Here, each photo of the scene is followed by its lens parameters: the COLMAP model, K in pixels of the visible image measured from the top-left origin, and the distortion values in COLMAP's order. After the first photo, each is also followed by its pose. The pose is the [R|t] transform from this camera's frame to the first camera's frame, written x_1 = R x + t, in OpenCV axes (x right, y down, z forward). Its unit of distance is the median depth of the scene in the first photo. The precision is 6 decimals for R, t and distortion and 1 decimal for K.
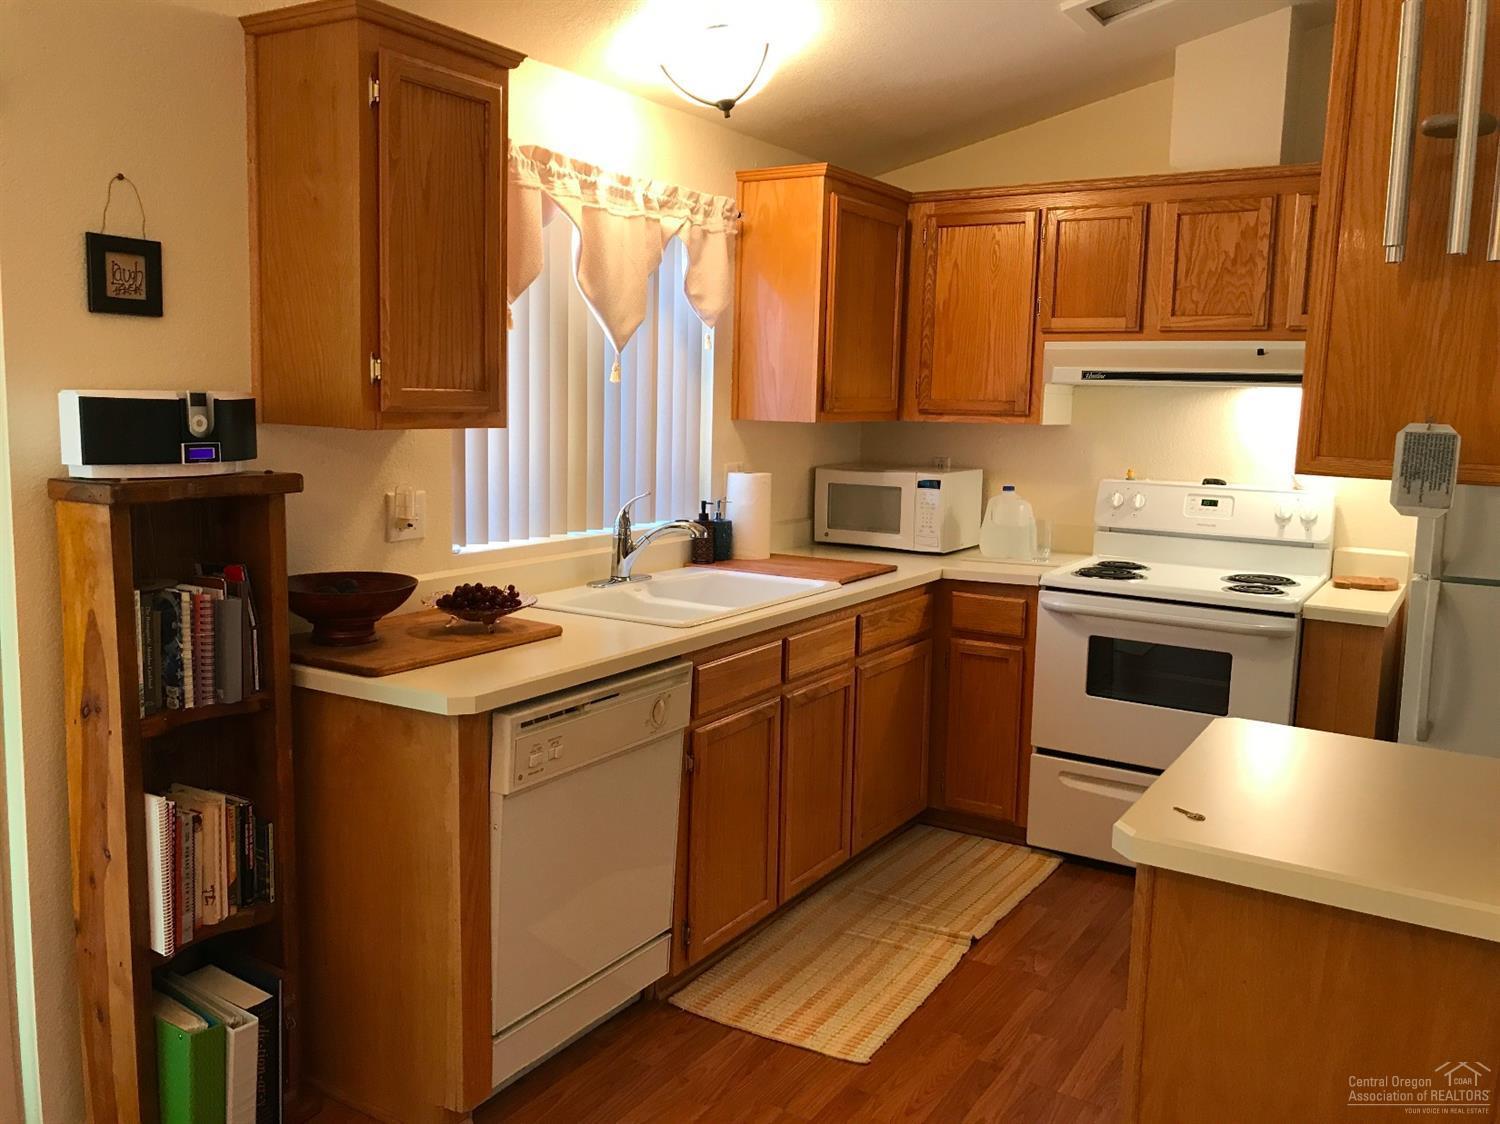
lens RADIAL K [[1242.1, 0, 738.7], [0, 1242.1, 535.7], [0, 0, 1]] dist [0.026167, -0.006167]
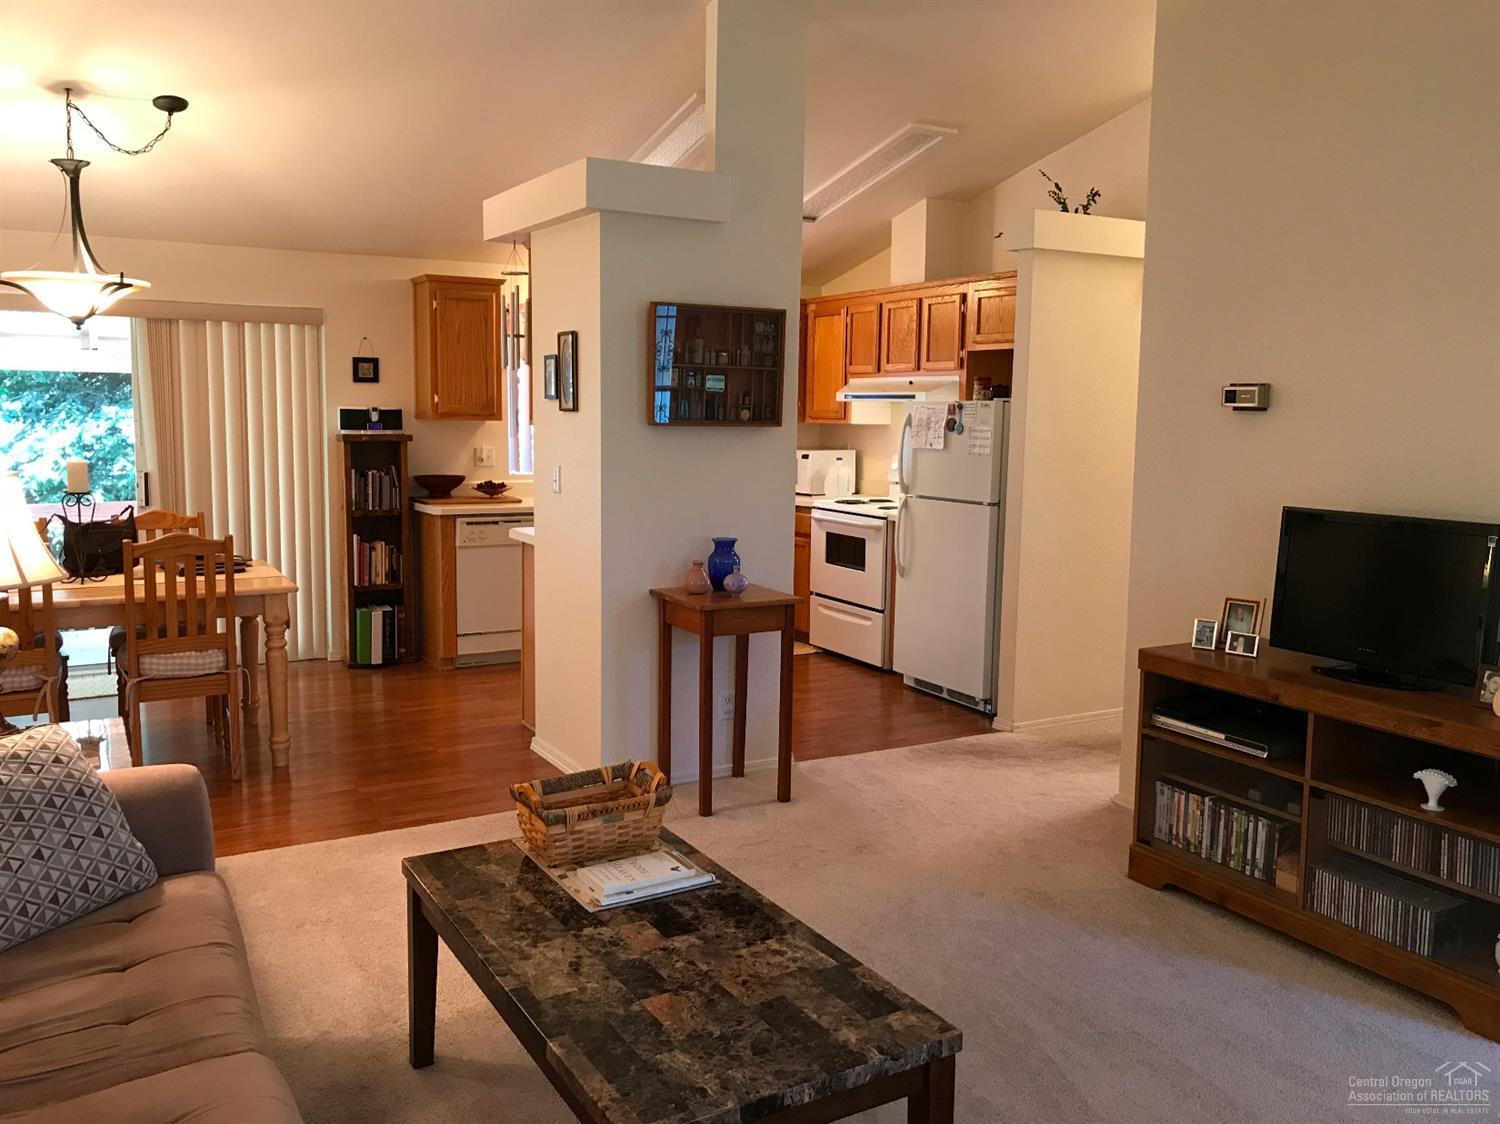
lens RADIAL K [[1242.1, 0, 756.2], [0, 1242.1, 560.6], [0, 0, 1]] dist [0.026167, -0.006167]
pose [[0.876466, 0.047249, -0.479140, 1.276624], [-0.048289, 0.998782, 0.010158, 0.127084], [0.479036, 0.014235, 0.877680, -0.848038]]
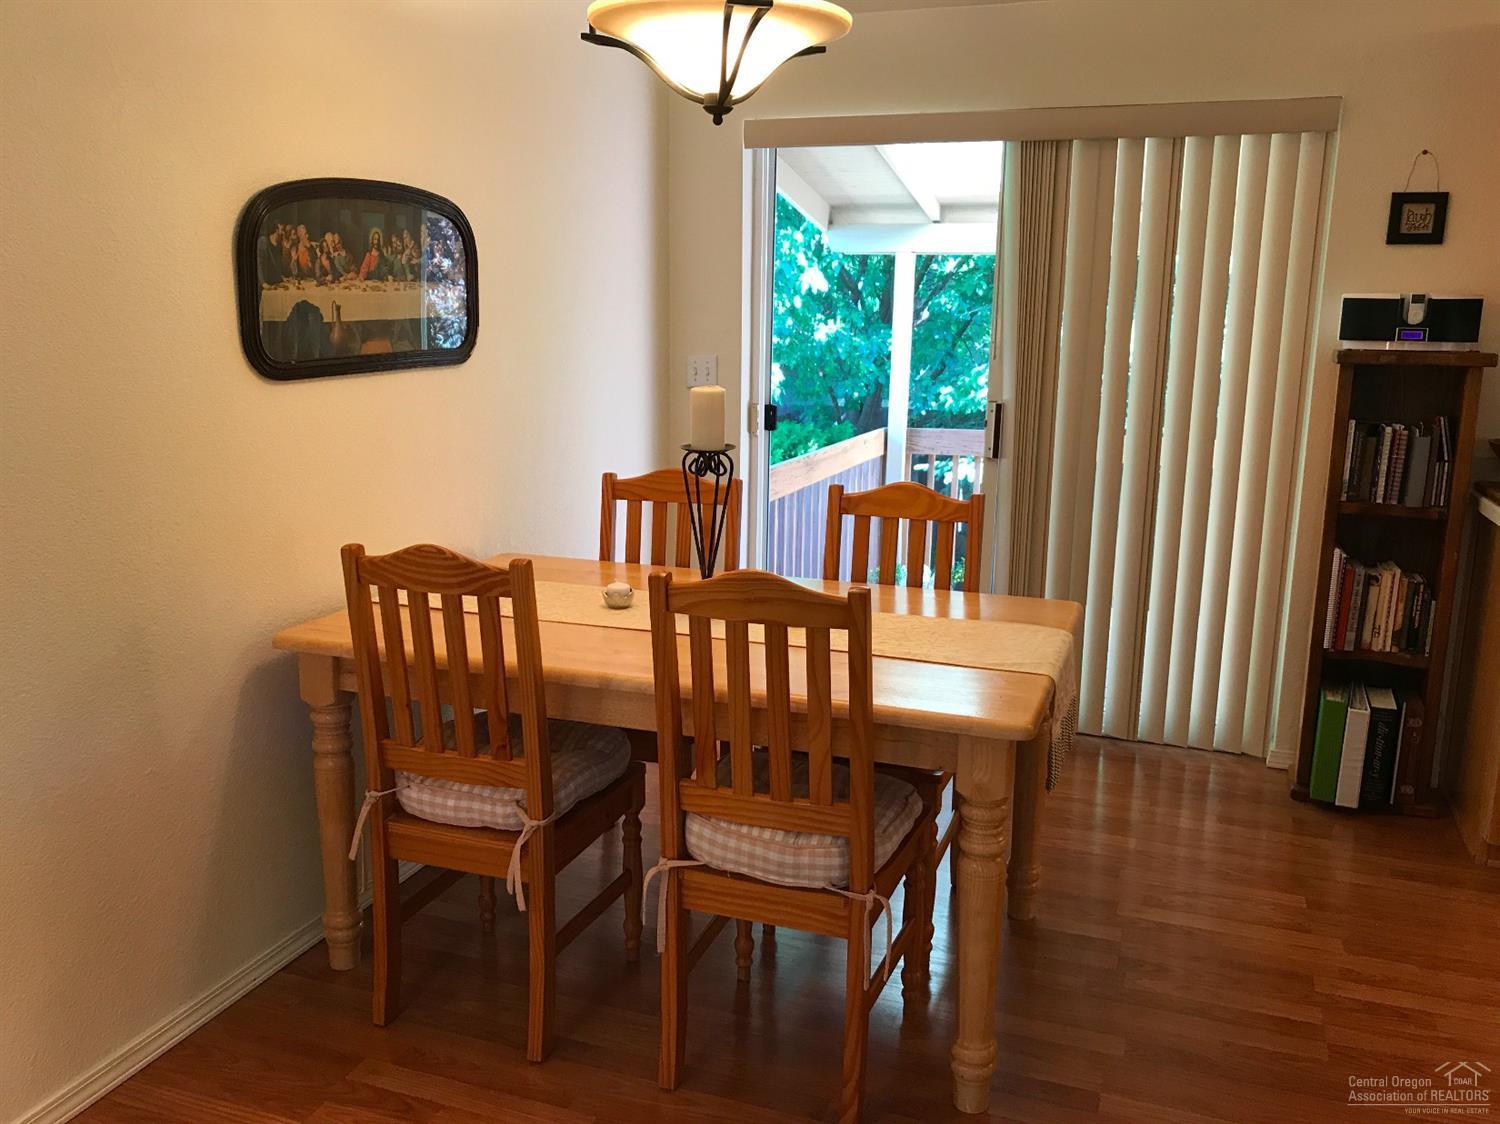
lens RADIAL K [[1242.1, 0, 755.6], [0, 1242.1, 540.8], [0, 0, 1]] dist [0.026167, -0.006167]
pose [[0.204766, 0.168861, -0.964135, 0.603633], [-0.126099, 0.981349, 0.145094, 0.038922], [0.970654, 0.091866, 0.222240, -0.053744]]
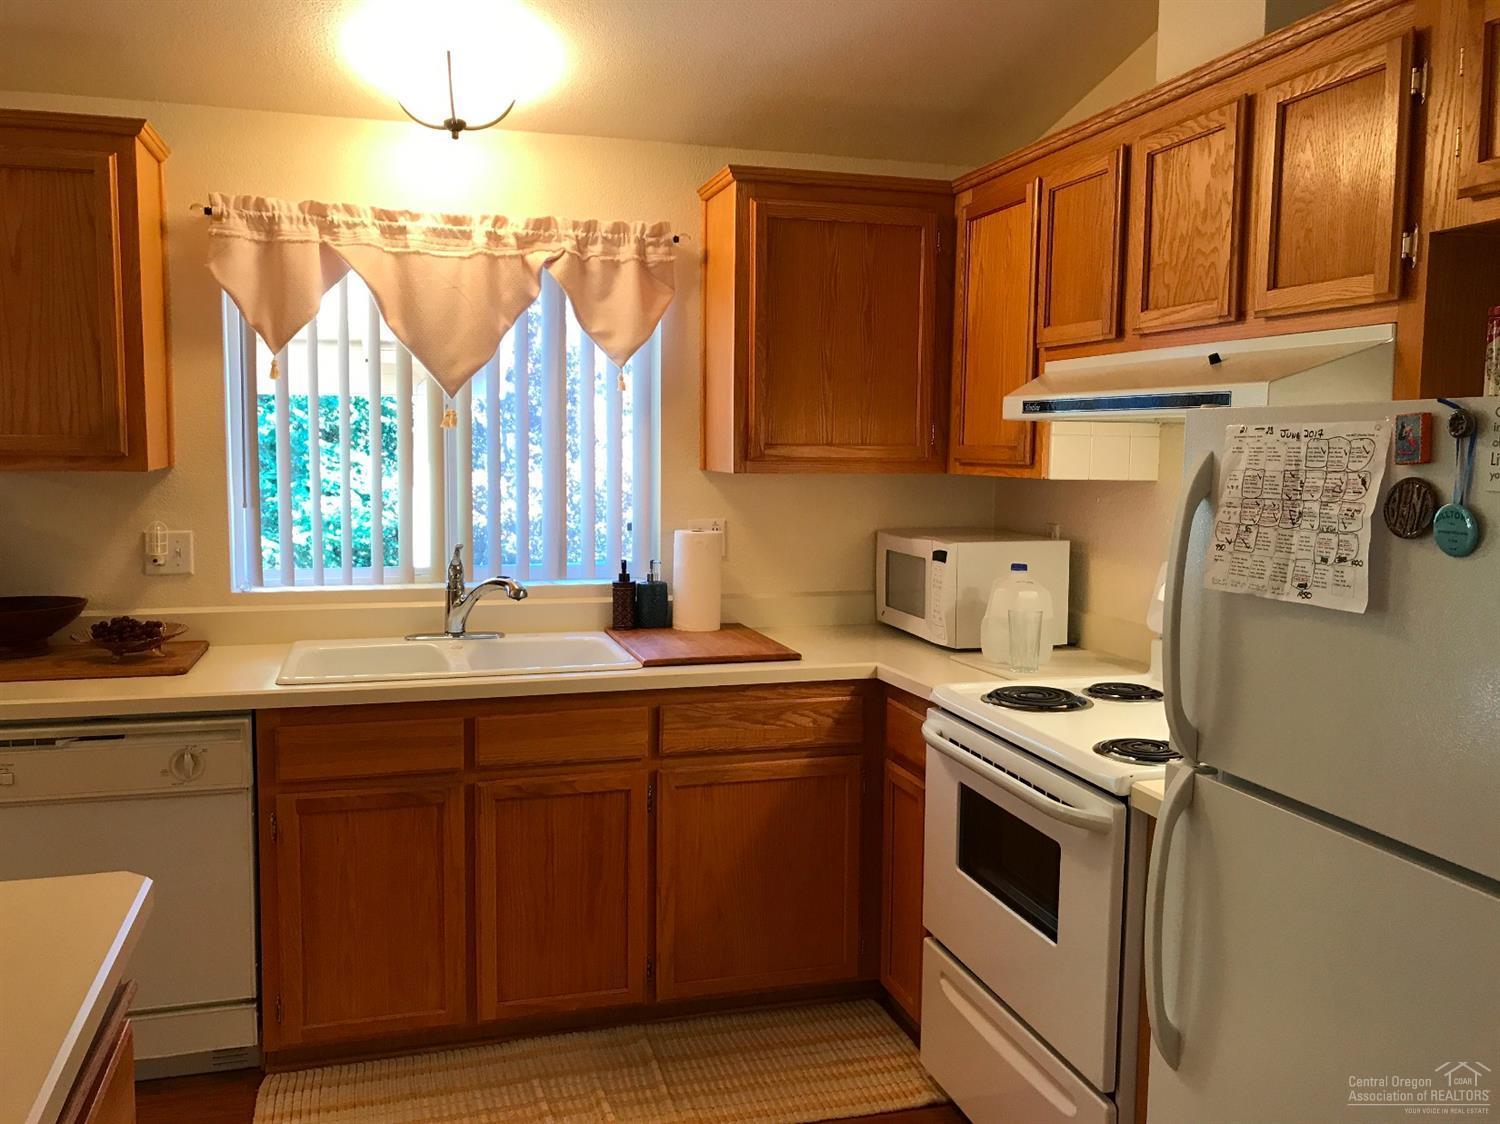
lens RADIAL K [[1242.1, 0, 747.3], [0, 1242.1, 542.4], [0, 0, 1]] dist [0.026167, -0.006167]
pose [[0.741353, 0.039940, -0.669925, 0.750059], [-0.070460, 0.997343, -0.018513, -0.035711], [0.667406, 0.060927, 0.742198, 0.461883]]
